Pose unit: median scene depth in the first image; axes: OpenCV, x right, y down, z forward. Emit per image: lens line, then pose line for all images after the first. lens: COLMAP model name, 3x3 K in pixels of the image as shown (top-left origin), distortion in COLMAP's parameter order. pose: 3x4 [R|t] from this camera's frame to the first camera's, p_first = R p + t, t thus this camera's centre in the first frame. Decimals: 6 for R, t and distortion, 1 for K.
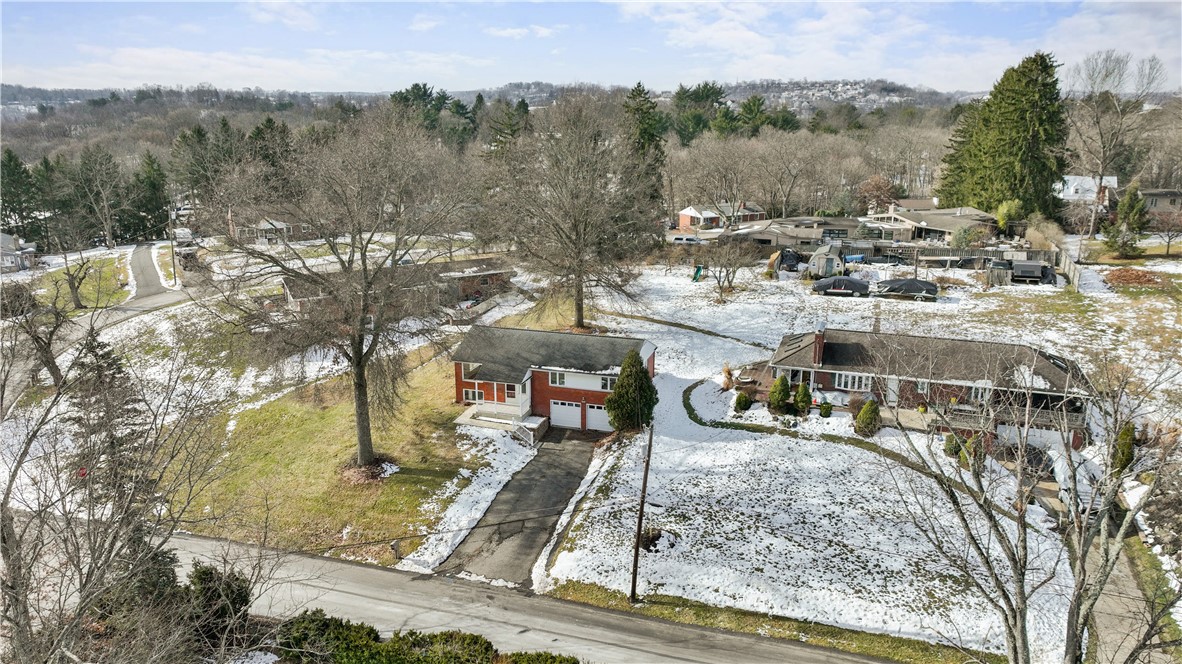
lens RADIAL K [[866.4, 0, 591.0], [0, 866.4, 332.0], [0, 0, 1]] dist [0.008506, 0.001700]
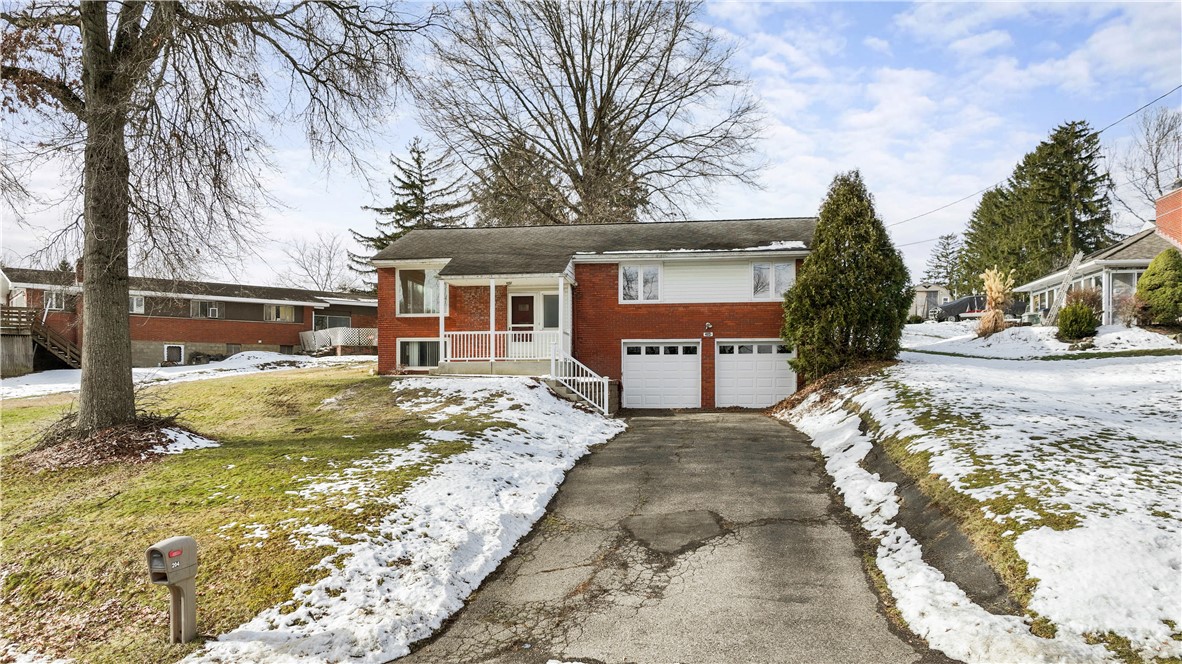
lens RADIAL K [[866.4, 0, 591.0], [0, 866.4, 332.0], [0, 0, 1]] dist [0.008506, 0.001700]
pose [[0.984080, 0.017090, 0.176905, -0.141524], [0.042840, 0.943208, -0.329429, 0.221092], [-0.172488, 0.331763, 0.927459, 0.654957]]
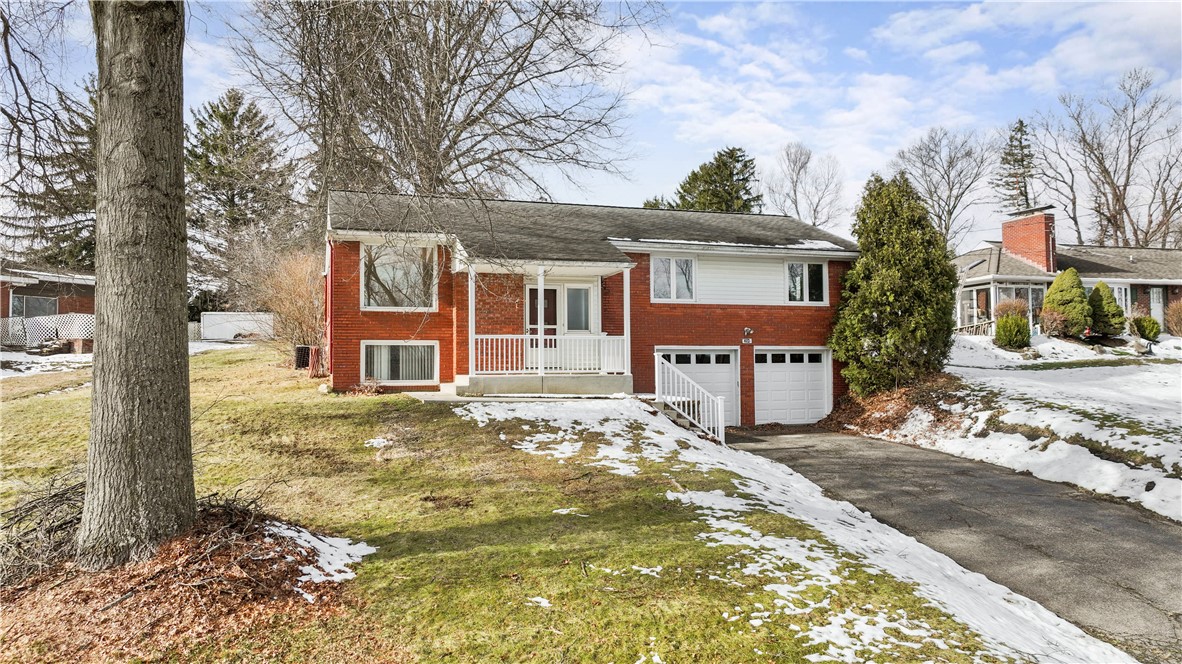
lens RADIAL K [[835.7, 0, 590.1], [0, 835.7, 294.1], [0, 0, 1]] dist [0.006183, 0.001046]
pose [[0.799626, 0.055178, 0.597958, -0.279888], [0.165834, 0.936755, -0.308204, 0.164900], [-0.577146, 0.345609, 0.739903, 0.806856]]
